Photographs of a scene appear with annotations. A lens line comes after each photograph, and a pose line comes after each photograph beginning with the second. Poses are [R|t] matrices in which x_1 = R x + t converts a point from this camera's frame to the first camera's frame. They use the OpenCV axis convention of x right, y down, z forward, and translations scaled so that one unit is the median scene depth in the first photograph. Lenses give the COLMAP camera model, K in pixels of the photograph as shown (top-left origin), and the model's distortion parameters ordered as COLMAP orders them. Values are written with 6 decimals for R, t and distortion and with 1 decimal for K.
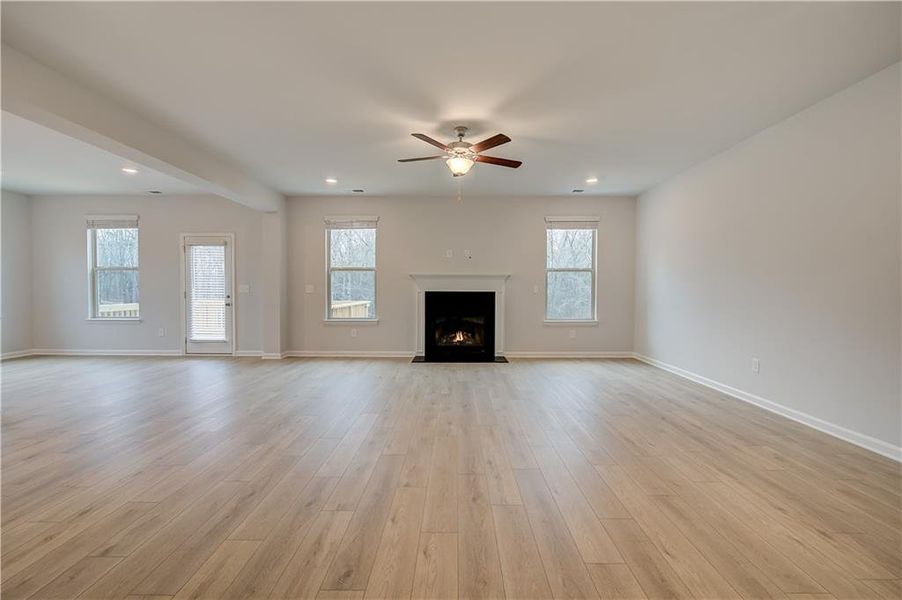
lens RADIAL K [[371.2, 0, 457.0], [0, 371.2, 298.9], [0, 0, 1]] dist [-0.002402, -0.000224]
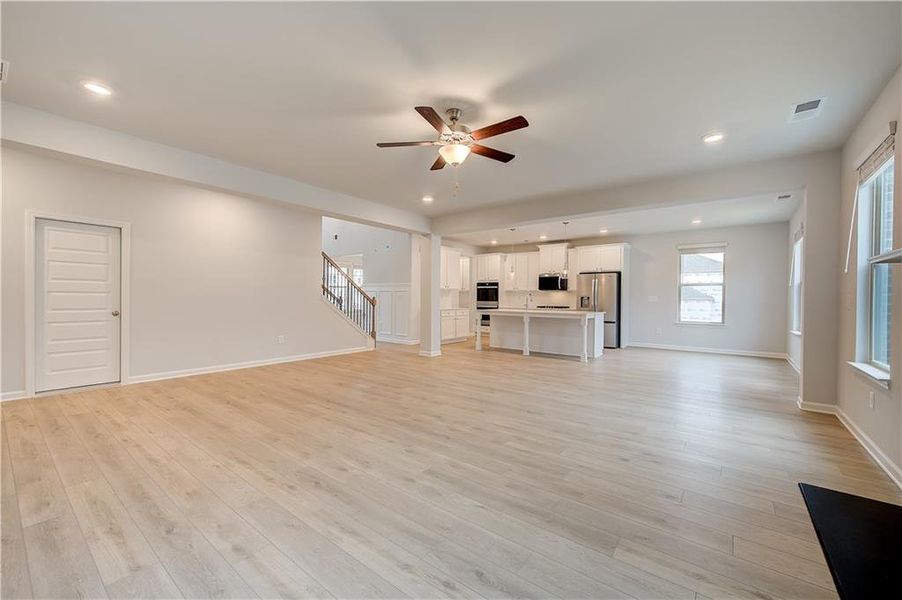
lens RADIAL K [[371.2, 0, 457.0], [0, 371.2, 298.9], [0, 0, 1]] dist [-0.002402, -0.000224]
pose [[-0.609501, -0.009012, -0.792734, 0.389039], [-0.032335, 0.999386, 0.013500, -0.020268], [0.792126, 0.033861, -0.609418, 0.876072]]
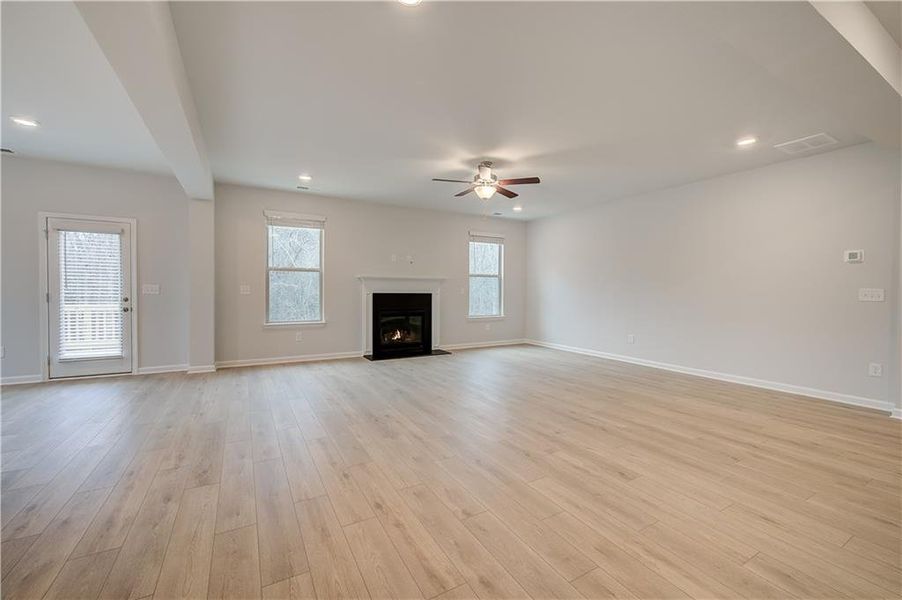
lens RADIAL K [[360.4, 0, 451.0], [0, 360.4, 300.0], [0, 0, 1]] dist [-0.003008, -0.000446]
pose [[0.873327, -0.009033, 0.487051, -0.388014], [0.008556, 0.999958, 0.003205, -0.001887], [-0.487059, 0.001368, 0.873368, 0.002753]]
